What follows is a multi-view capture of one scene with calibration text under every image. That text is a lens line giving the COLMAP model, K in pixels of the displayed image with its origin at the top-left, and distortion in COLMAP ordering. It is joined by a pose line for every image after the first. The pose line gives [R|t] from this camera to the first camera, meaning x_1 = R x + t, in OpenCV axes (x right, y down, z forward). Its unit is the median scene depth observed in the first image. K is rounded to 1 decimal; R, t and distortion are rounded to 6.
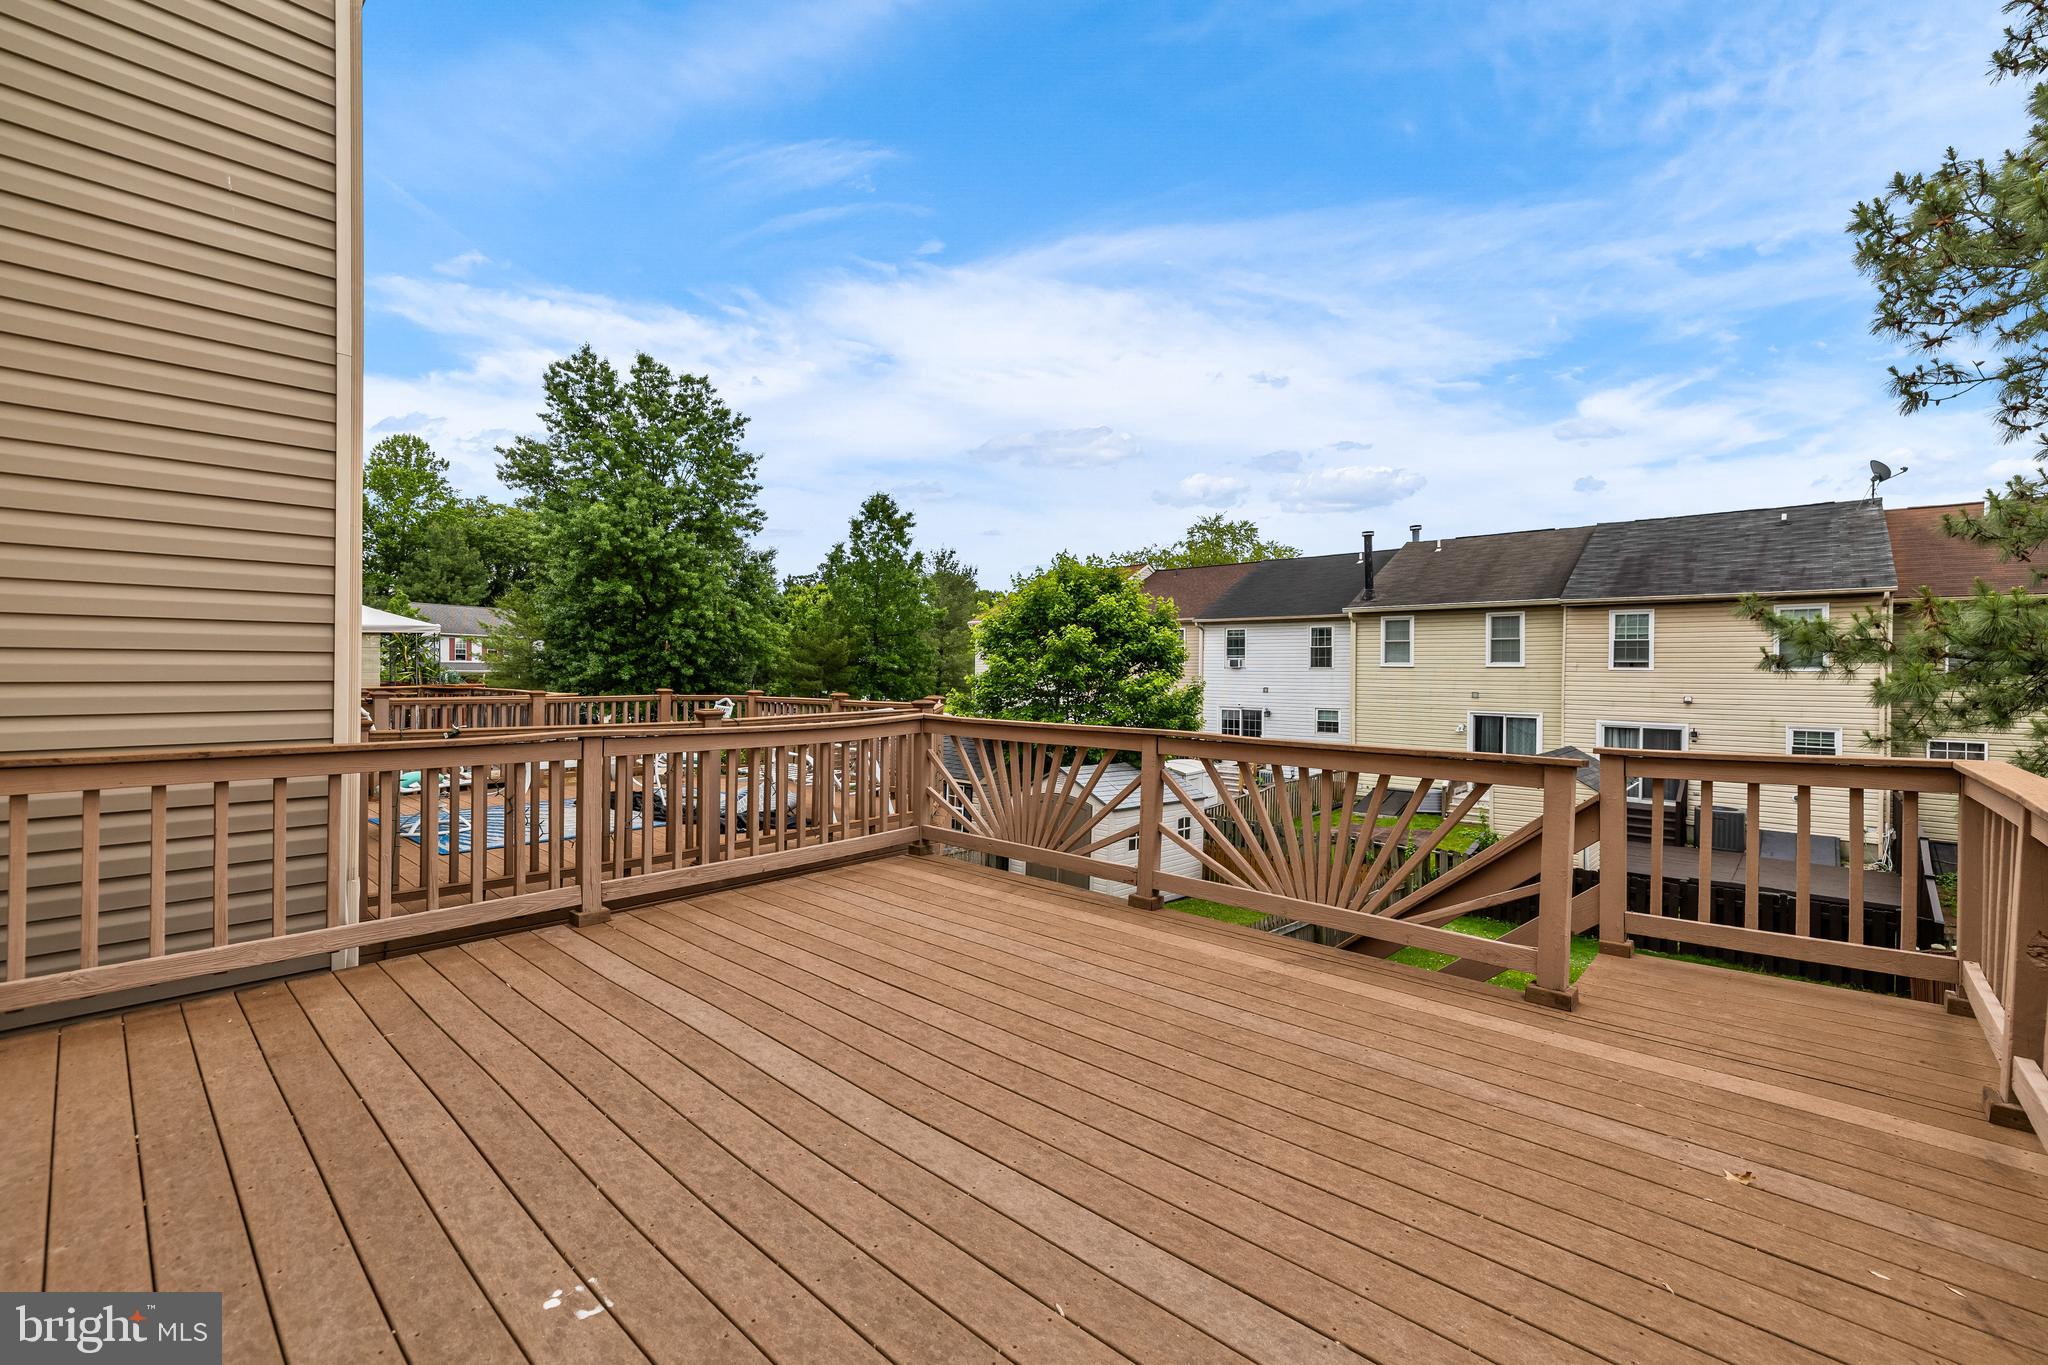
lens RADIAL K [[858.5, 0, 1027.9], [0, 858.5, 676.6], [0, 0, 1]] dist [0.000023, -0.000097]
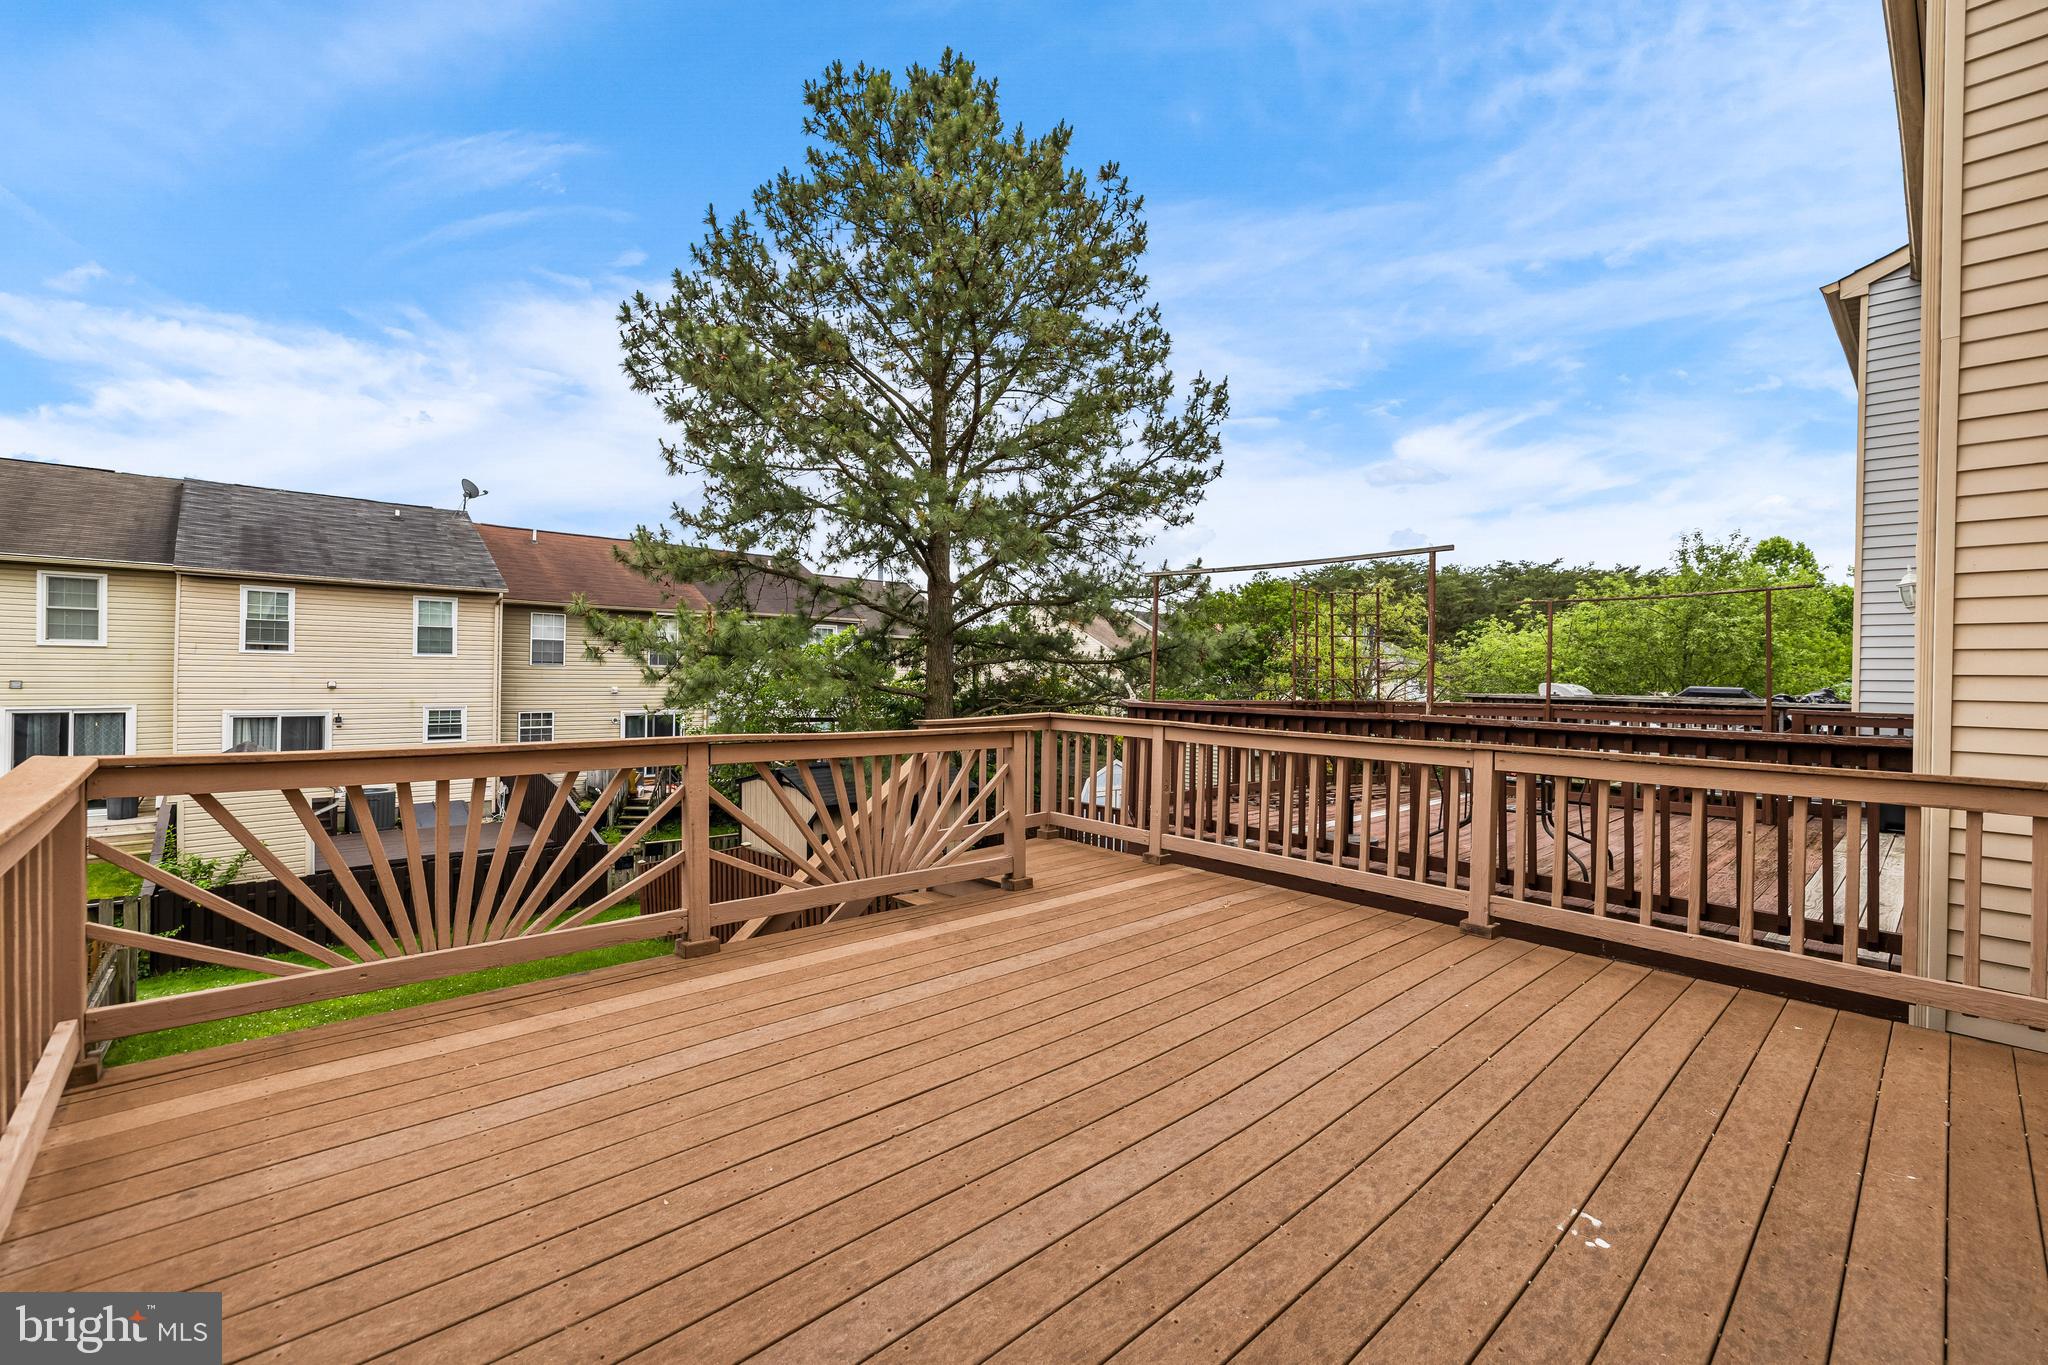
lens RADIAL K [[858.5, 0, 1024.2], [0, 858.5, 667.2], [0, 0, 1]] dist [0.000023, -0.000097]
pose [[0.093995, -0.002381, 0.995570, -0.109256], [-0.007934, 0.999964, 0.003140, -0.001711], [-0.995541, -0.008194, 0.093973, 0.103459]]
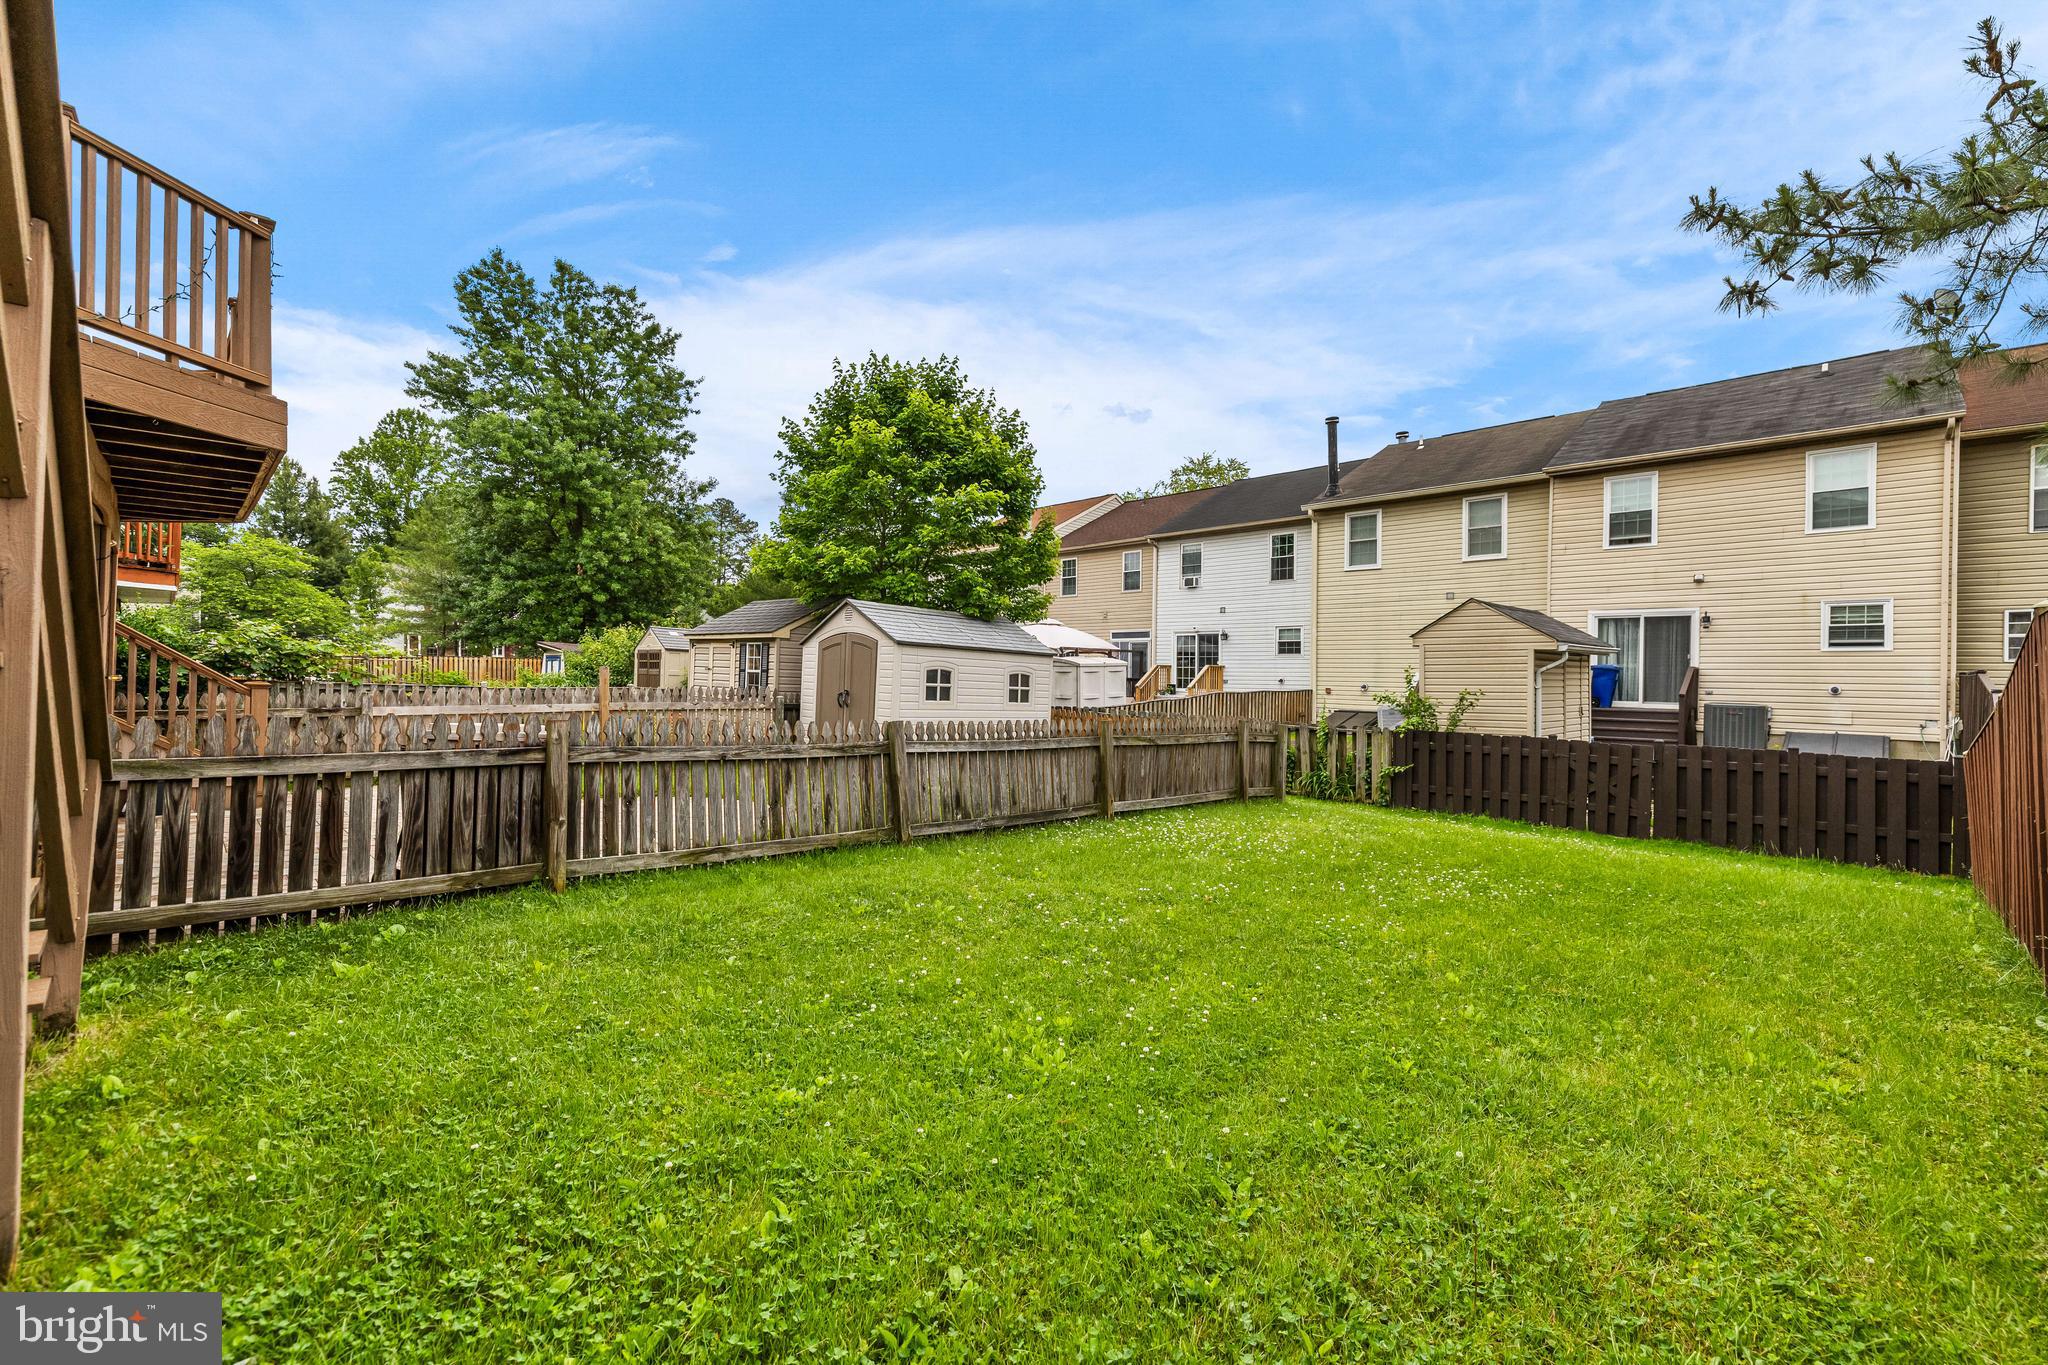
lens RADIAL K [[858.5, 0, 1025.0], [0, 858.5, 676.1], [0, 0, 1]] dist [0.000023, -0.000097]
pose [[0.999201, 0.002885, -0.039864, 0.133943], [-0.002712, 0.999987, 0.004394, 0.099874], [0.039876, -0.004282, 0.999195, 0.130660]]
